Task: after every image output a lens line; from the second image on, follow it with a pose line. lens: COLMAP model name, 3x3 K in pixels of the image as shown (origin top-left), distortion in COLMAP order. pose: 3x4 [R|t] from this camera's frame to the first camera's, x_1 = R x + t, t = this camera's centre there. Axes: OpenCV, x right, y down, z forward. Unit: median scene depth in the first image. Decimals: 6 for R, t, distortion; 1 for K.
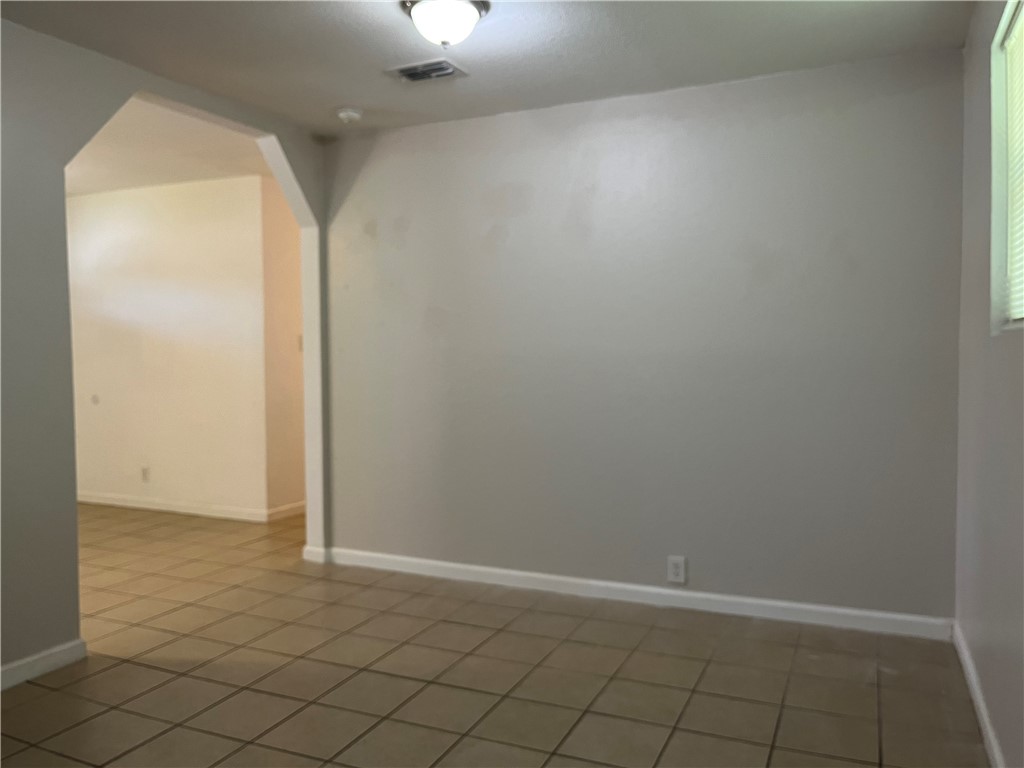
lens RADIAL K [[795.9, 0, 512.0], [0, 795.9, 384.0], [0, 0, 1]] dist [0.064738, -0.105396]
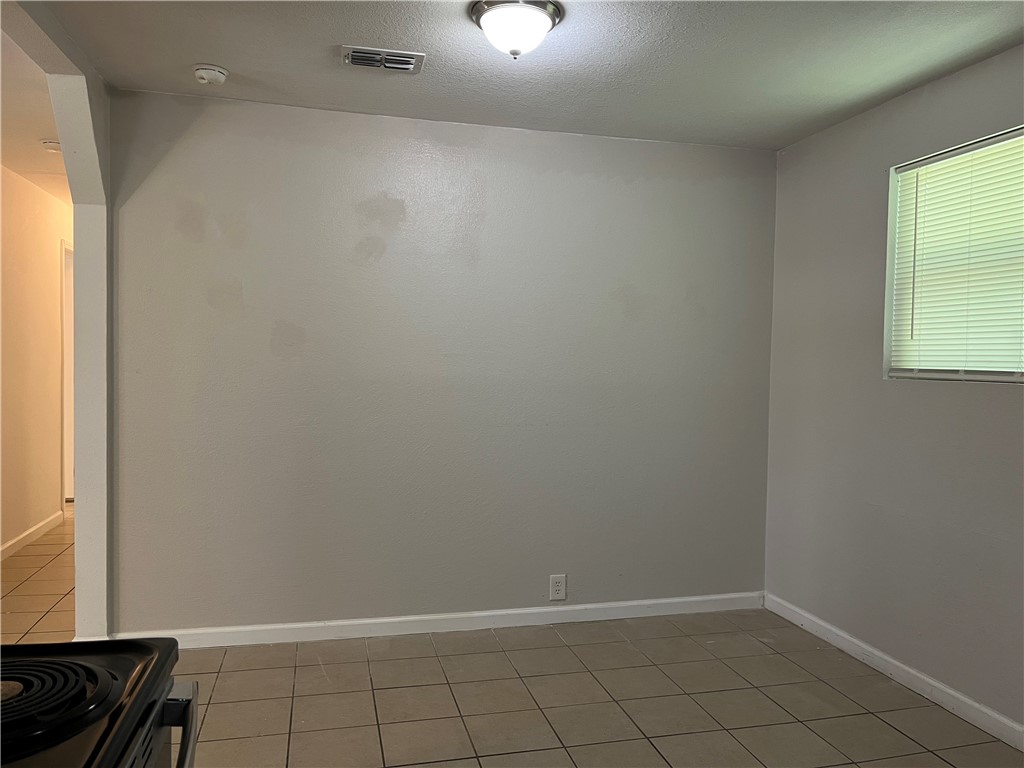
lens RADIAL K [[781.1, 0, 527.3], [0, 781.1, 389.5], [0, 0, 1]] dist [0.065236, -0.094060]
pose [[0.778920, -0.006332, 0.627091, -0.474927], [0.003333, 0.999977, 0.005958, -0.035332], [-0.627114, -0.002551, 0.778923, 0.218612]]
